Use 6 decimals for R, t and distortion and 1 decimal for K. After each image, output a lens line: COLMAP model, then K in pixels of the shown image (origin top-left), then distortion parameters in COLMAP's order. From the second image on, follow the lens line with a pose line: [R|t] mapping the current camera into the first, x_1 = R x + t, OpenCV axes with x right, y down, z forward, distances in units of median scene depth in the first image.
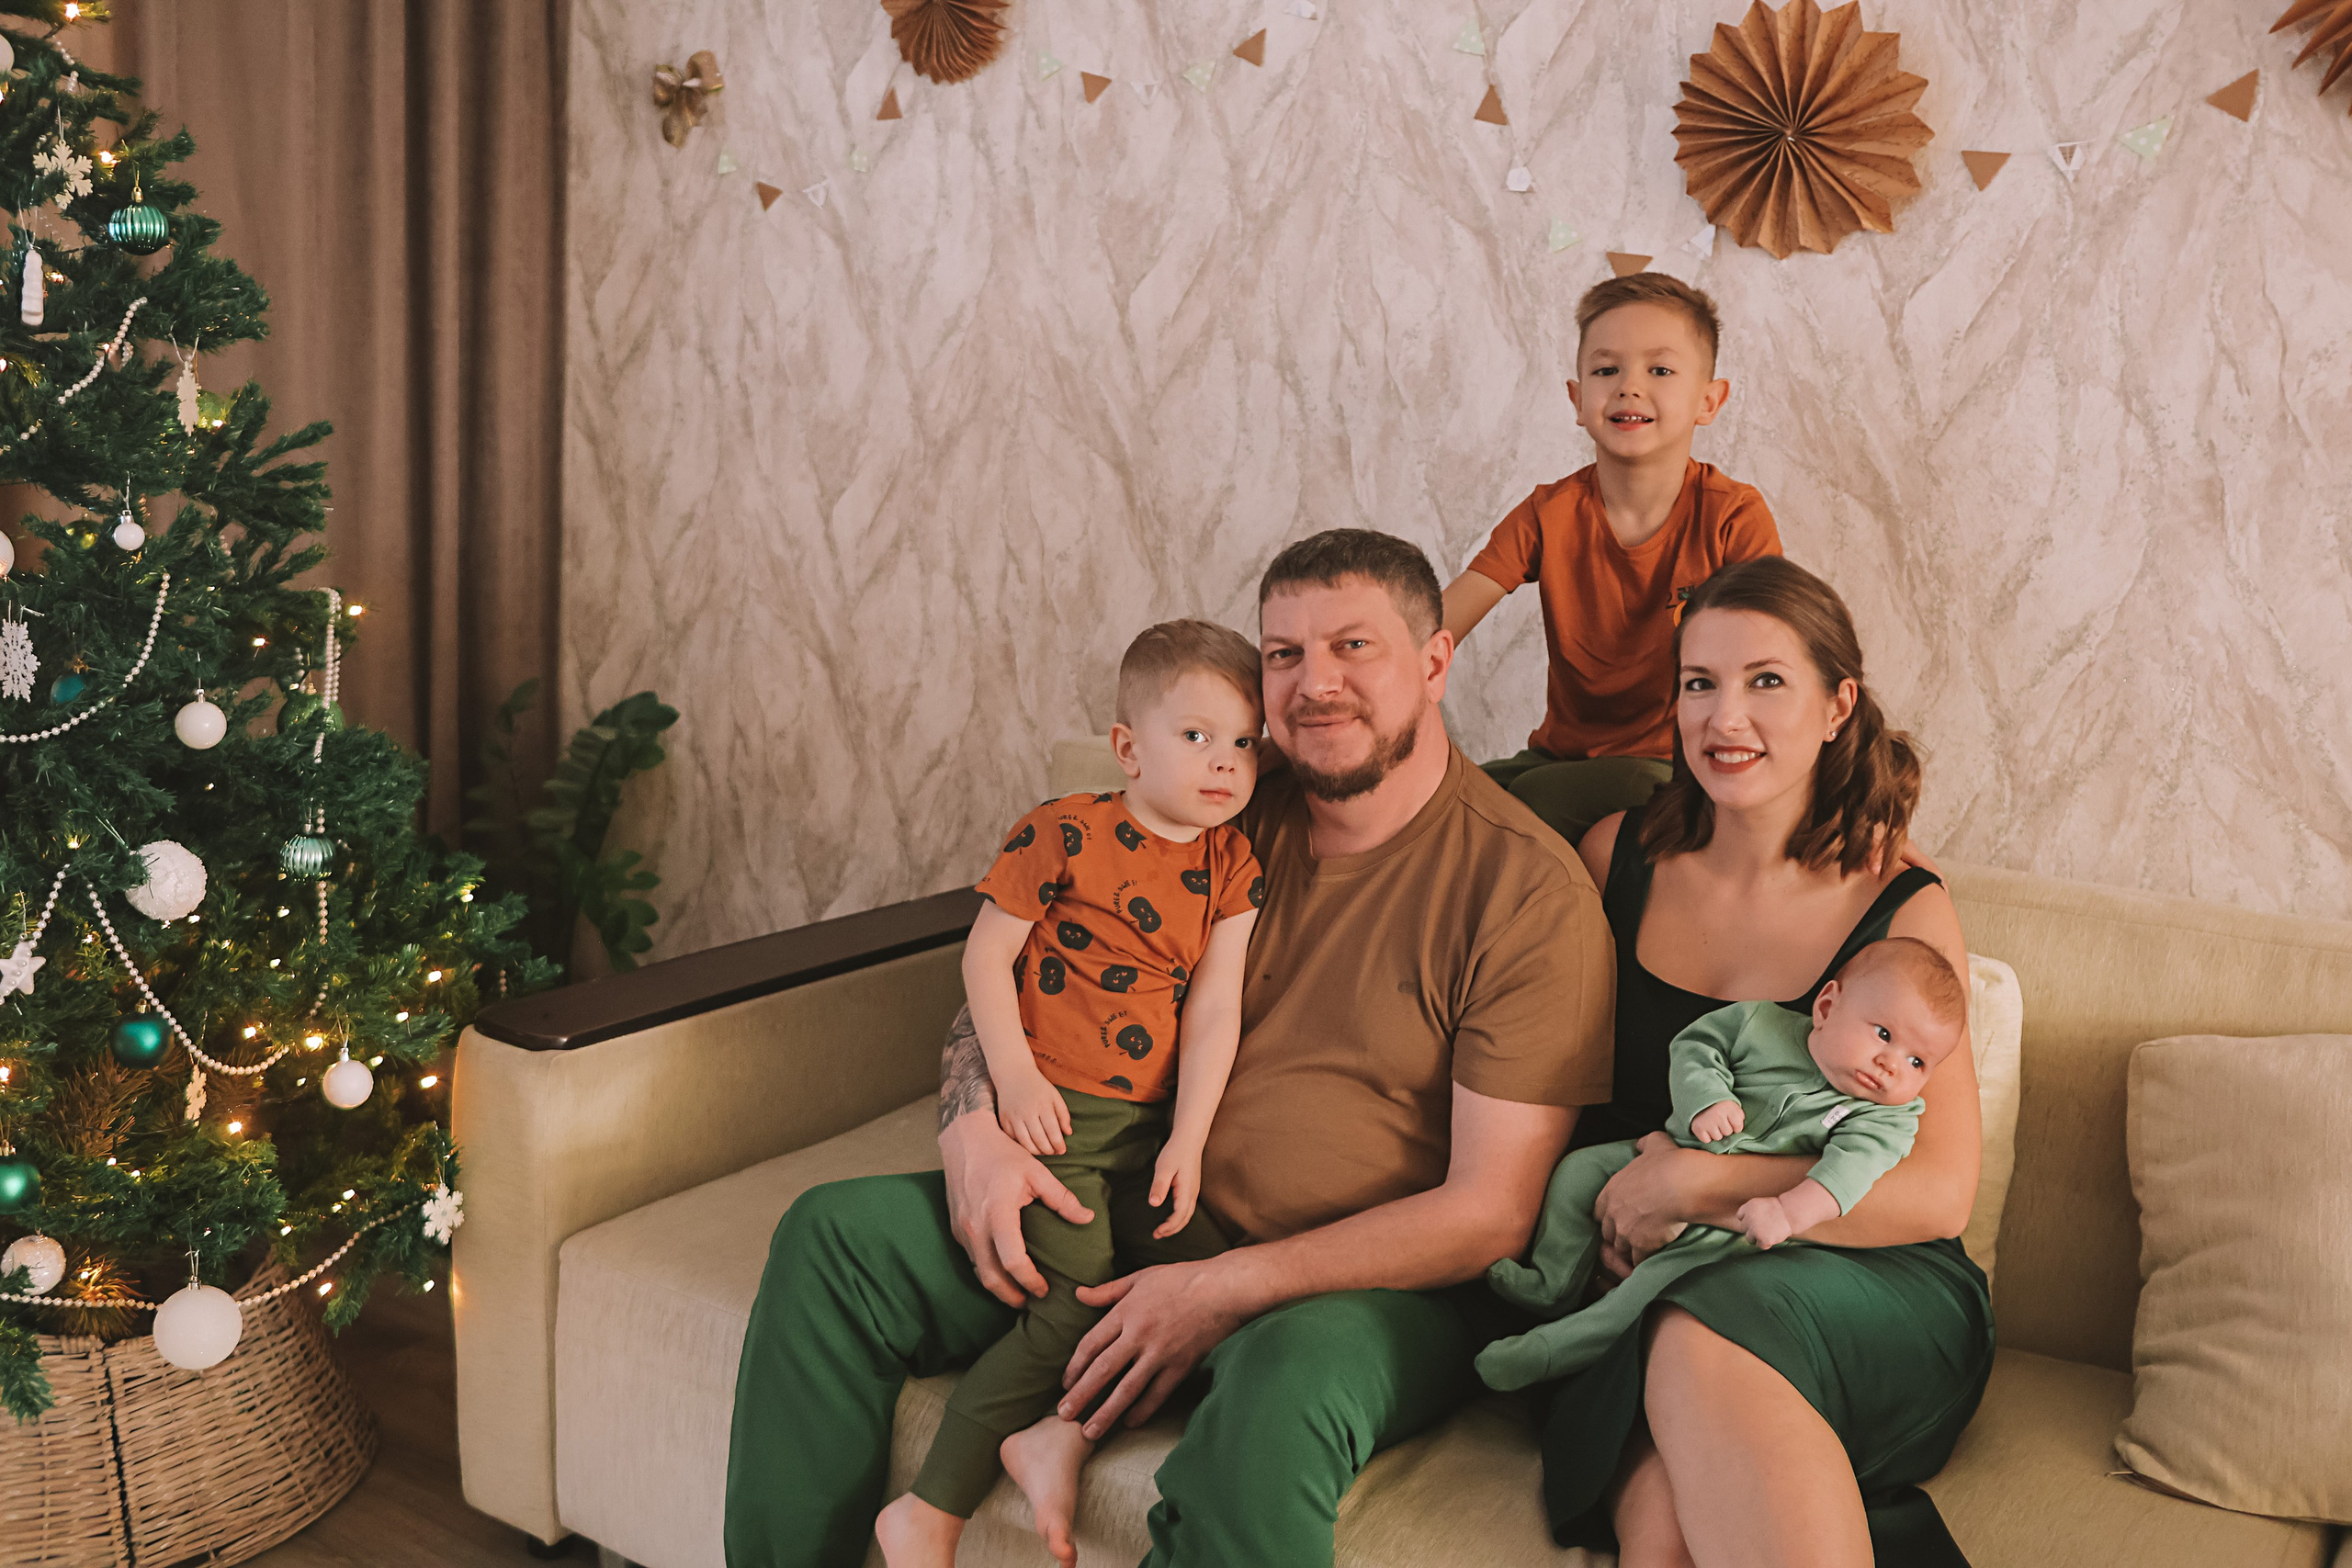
lens RADIAL K [[2264.7, 0, 1179.2], [0, 2264.7, 763.4], [0, 0, 1]] dist [-0.054453, 0.000000]
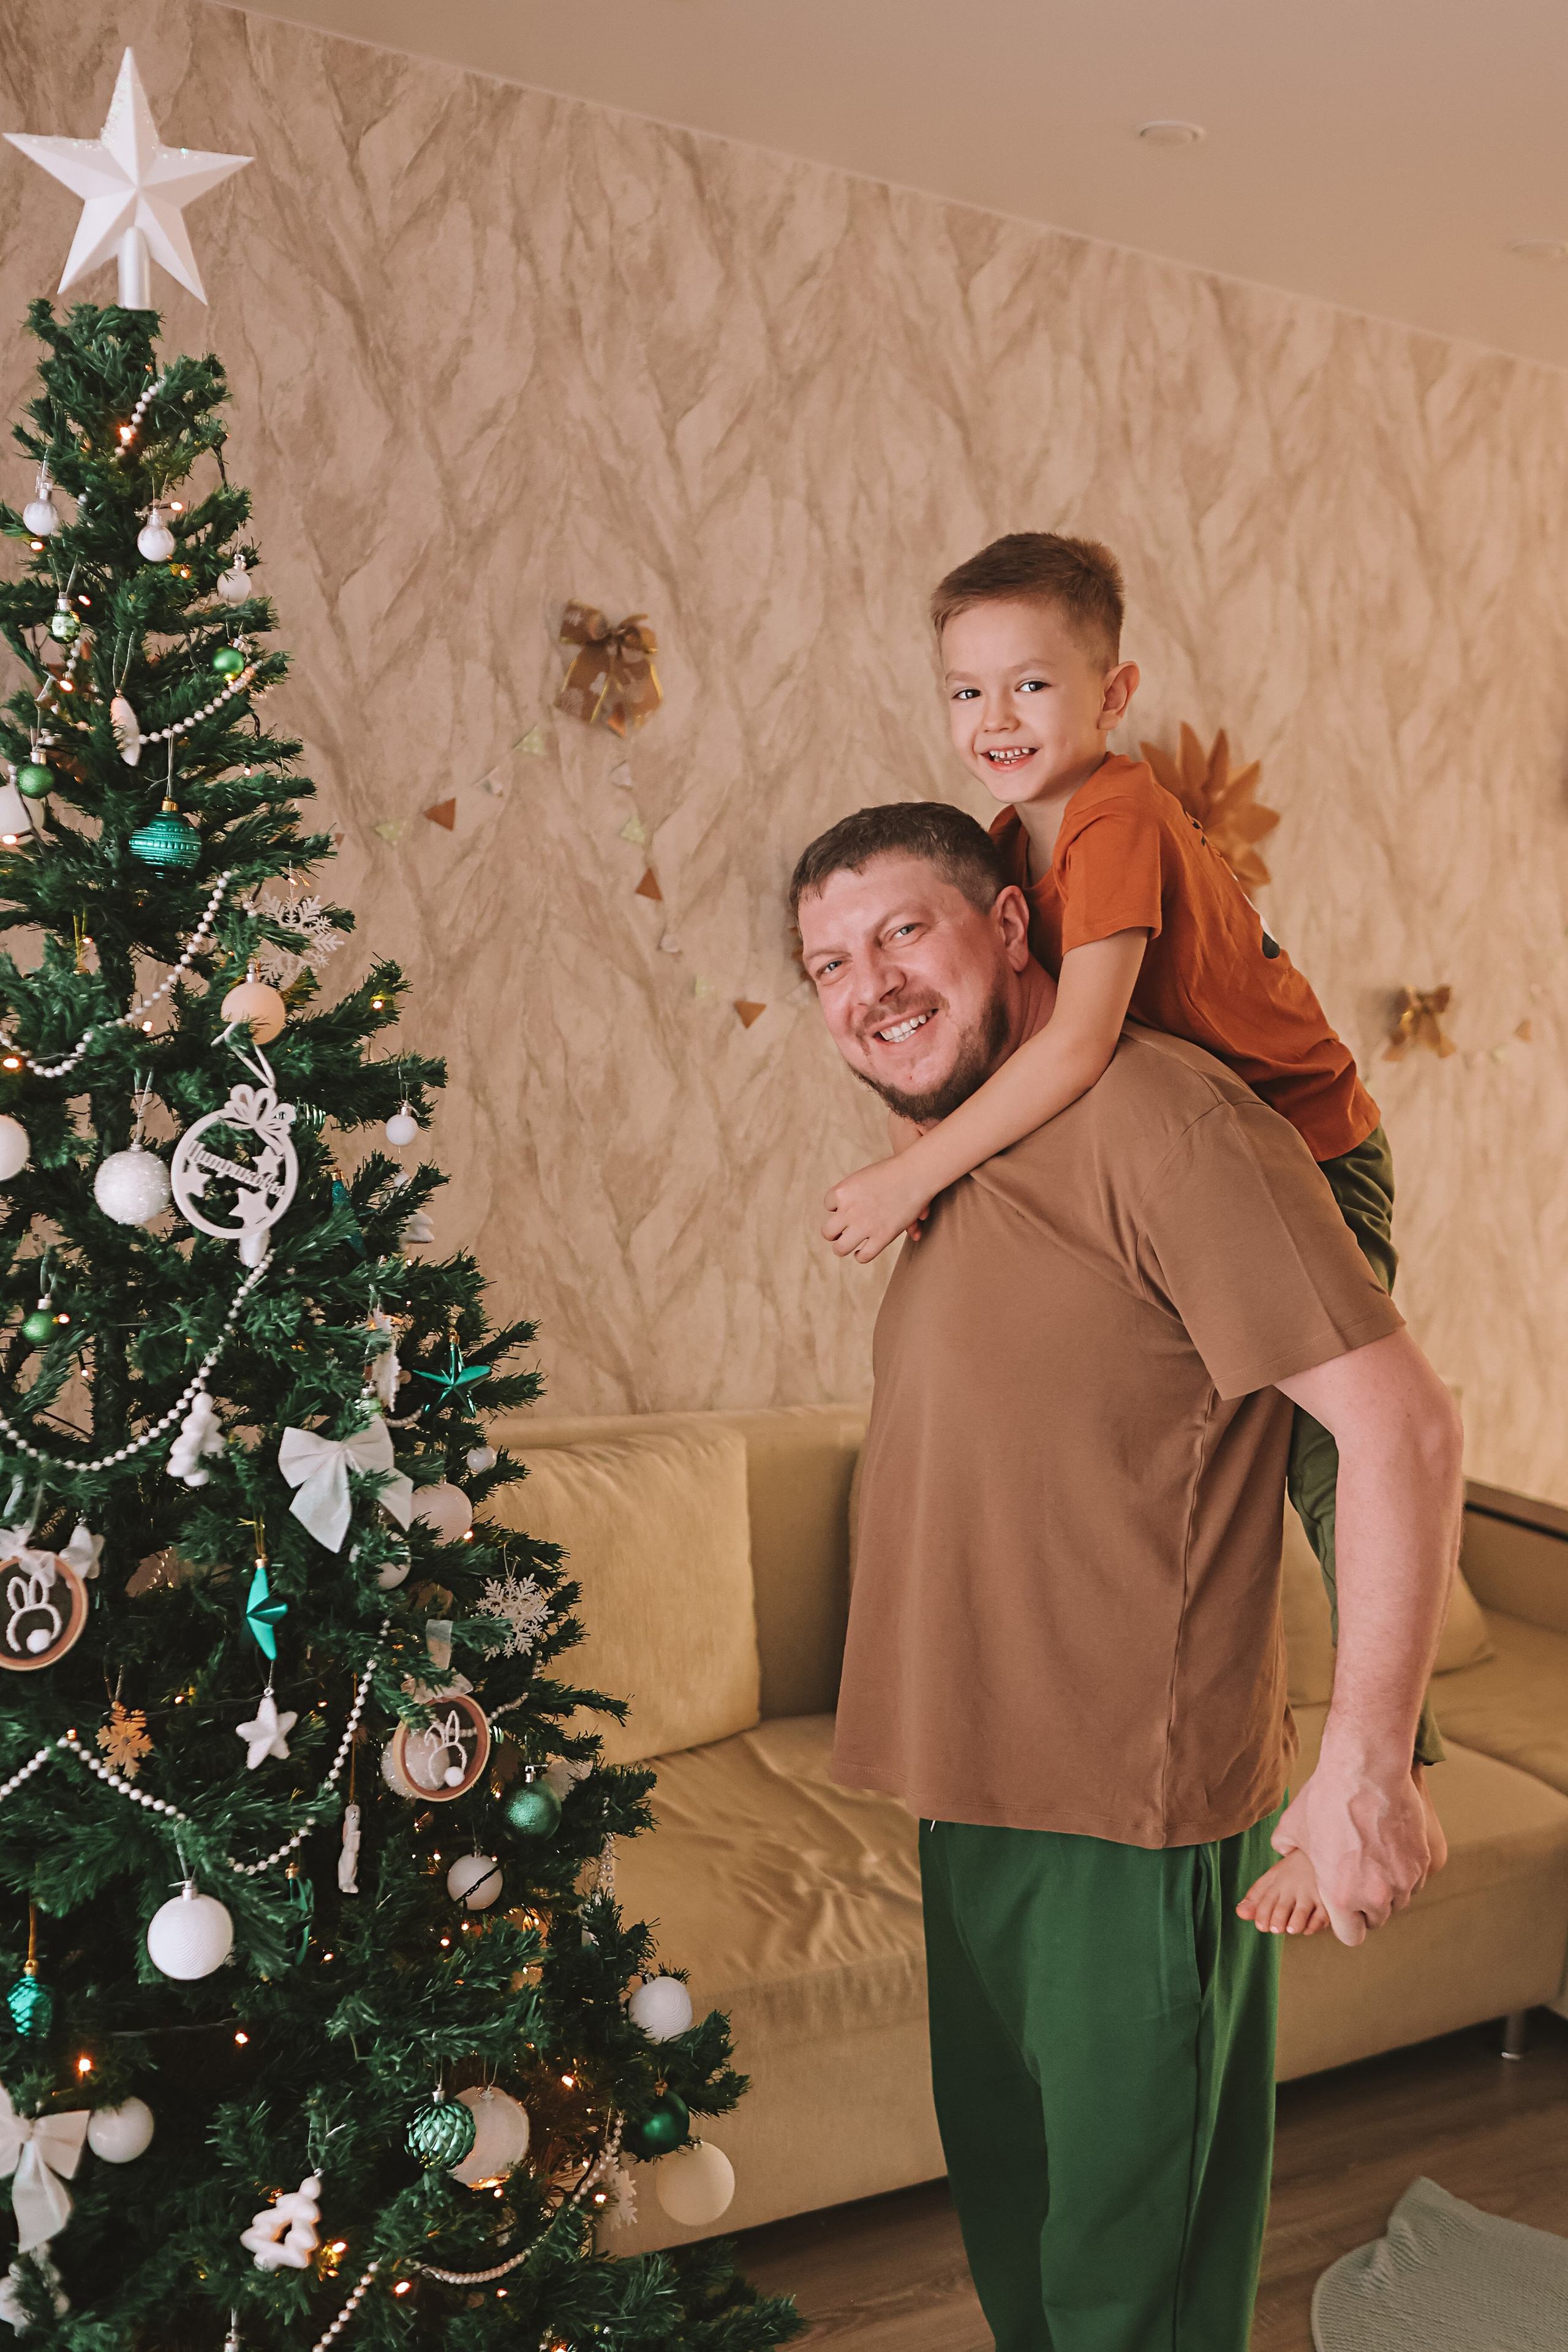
lens RADIAL K [[2265.0, 0, 815.3], [0, 2265.0, 1158.5], [0, 0, 1]] dist [-0.054453, 0.000000]
pose [[0.435926, -0.113832, 0.892755, -0.931528], [0.096045, 0.992188, 0.079613, -0.219235], [-0.894843, 0.051039, 0.443453, 0.337899]]
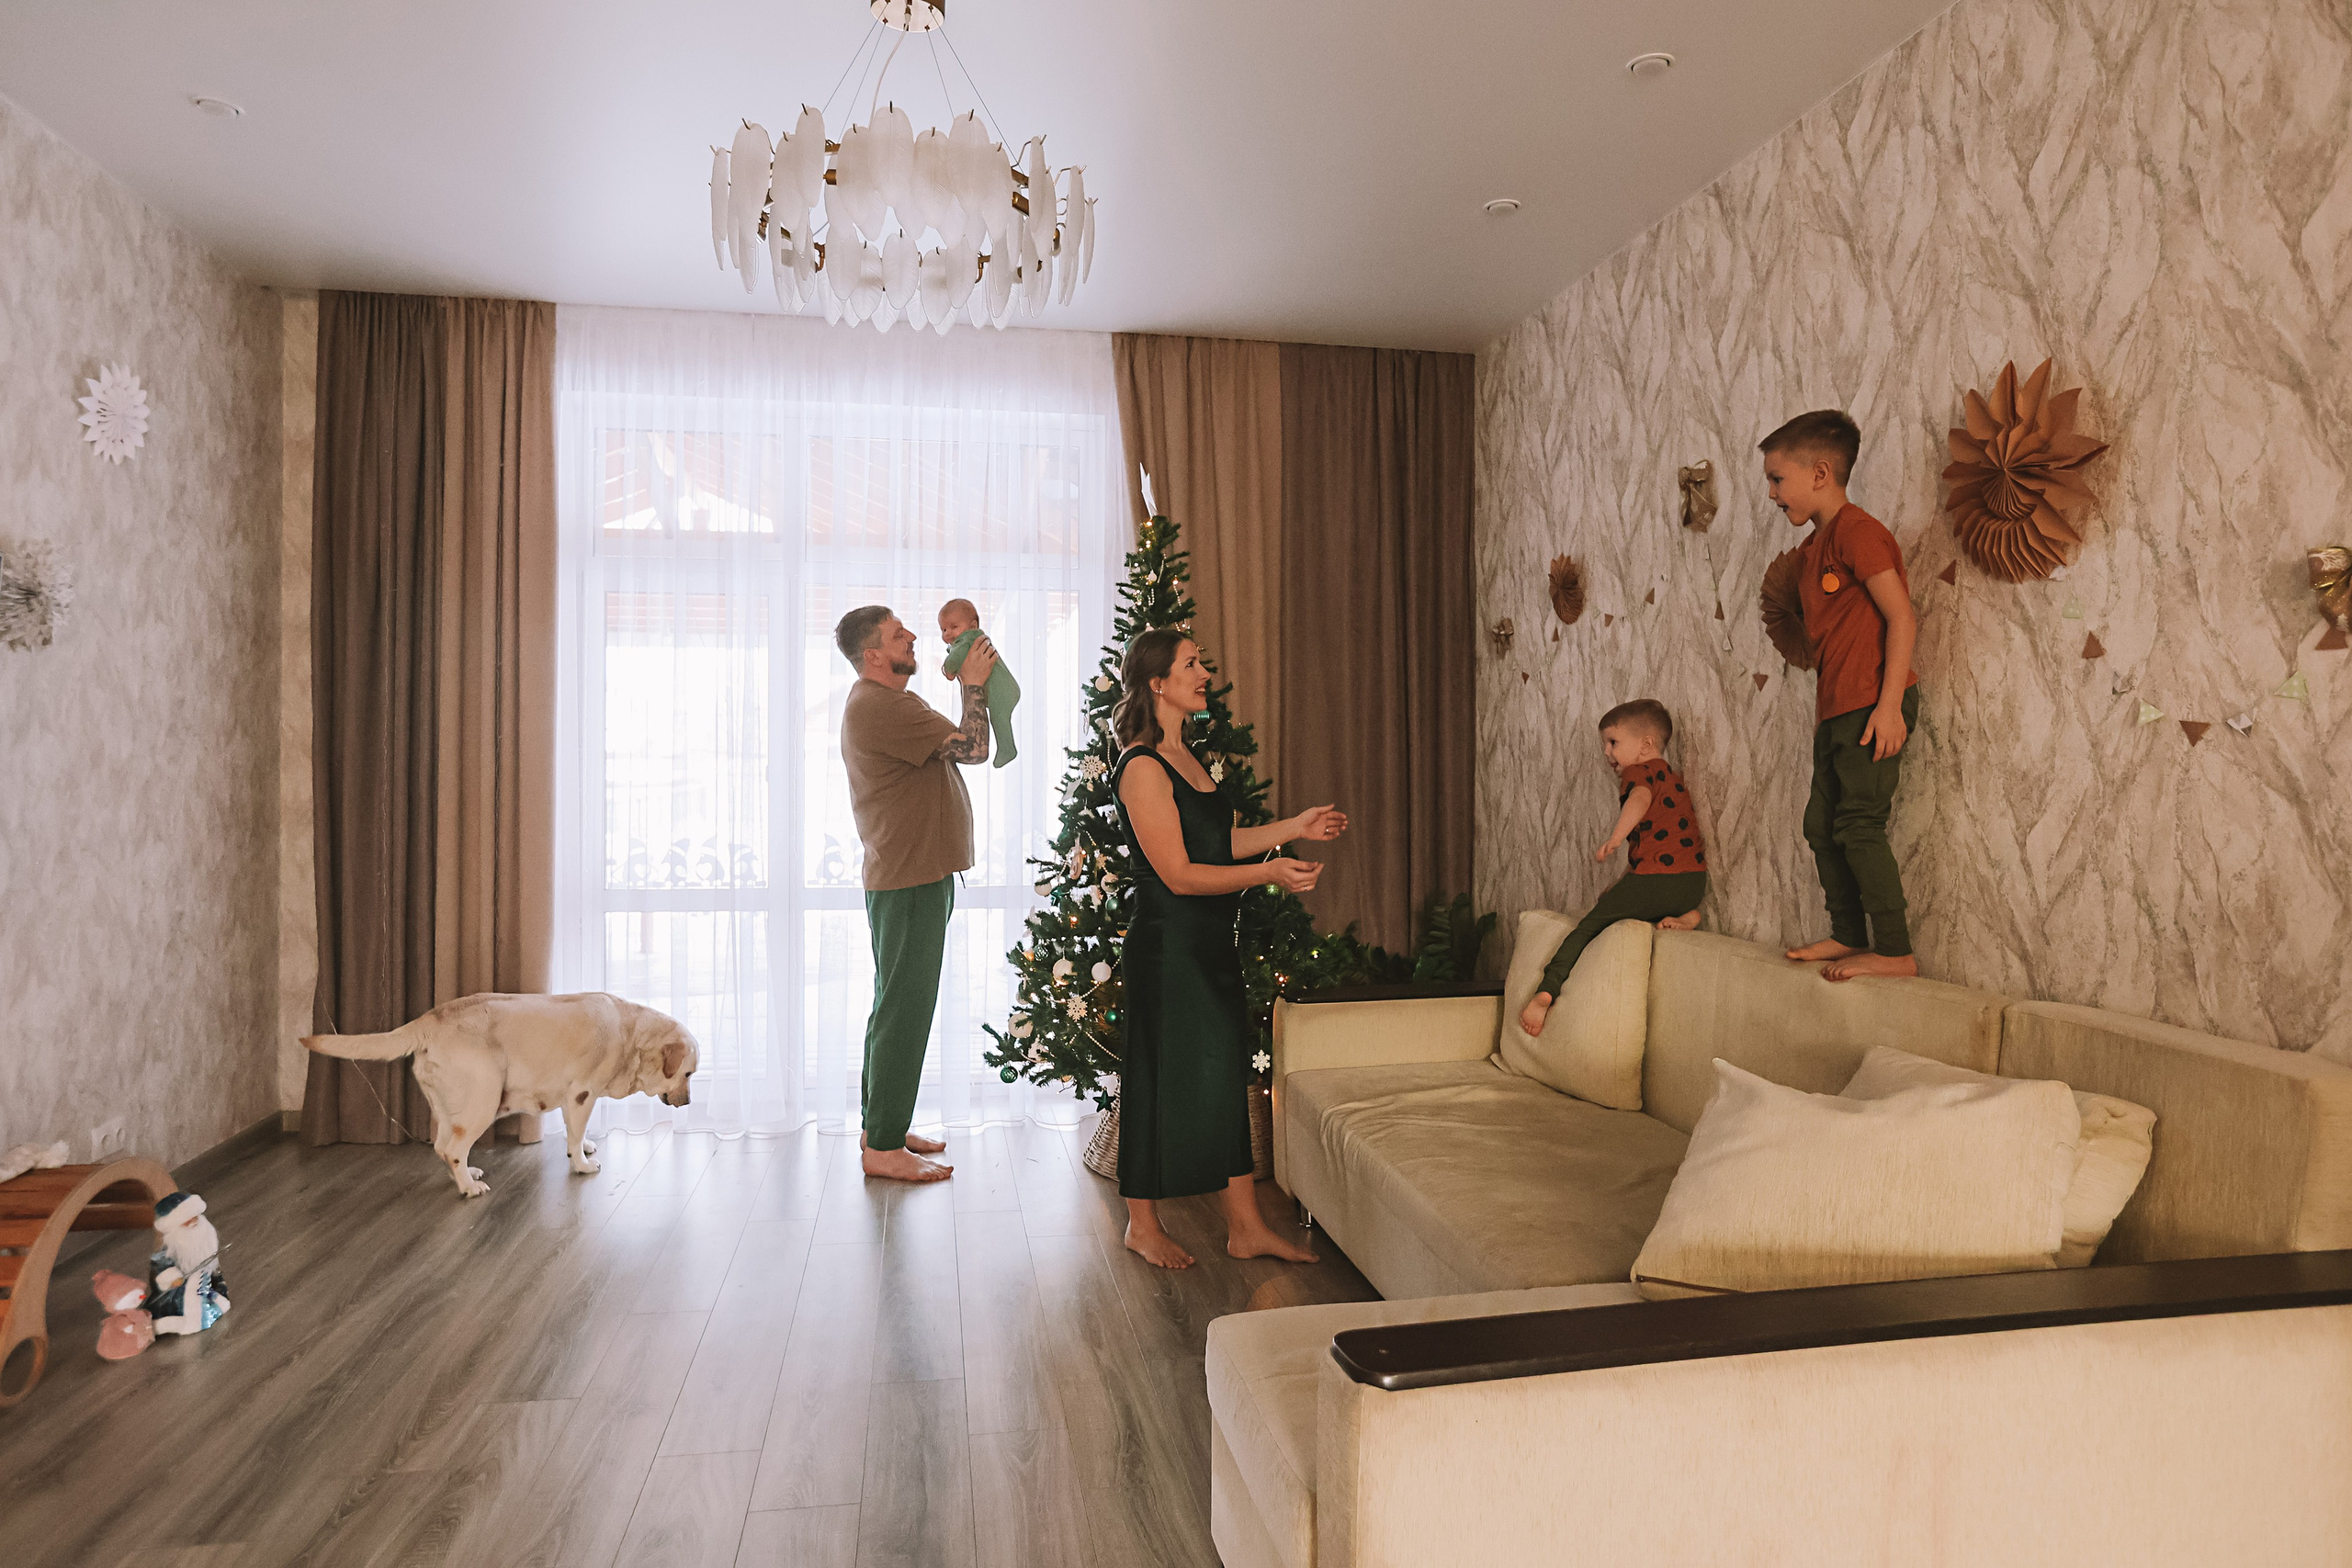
lens RADIAL K [[1407.9, 0, 1166.6], [0, 1407.9, 762.2], [0, 0, 1]] dist [-0.012626, 0.011848]
pose [[0.683334, -0.051967, -0.728254, 0.709829], [-0.082462, 0.985588, -0.147705, 0.086230], [0.725434, 0.160985, 0.669201, -0.243370]]
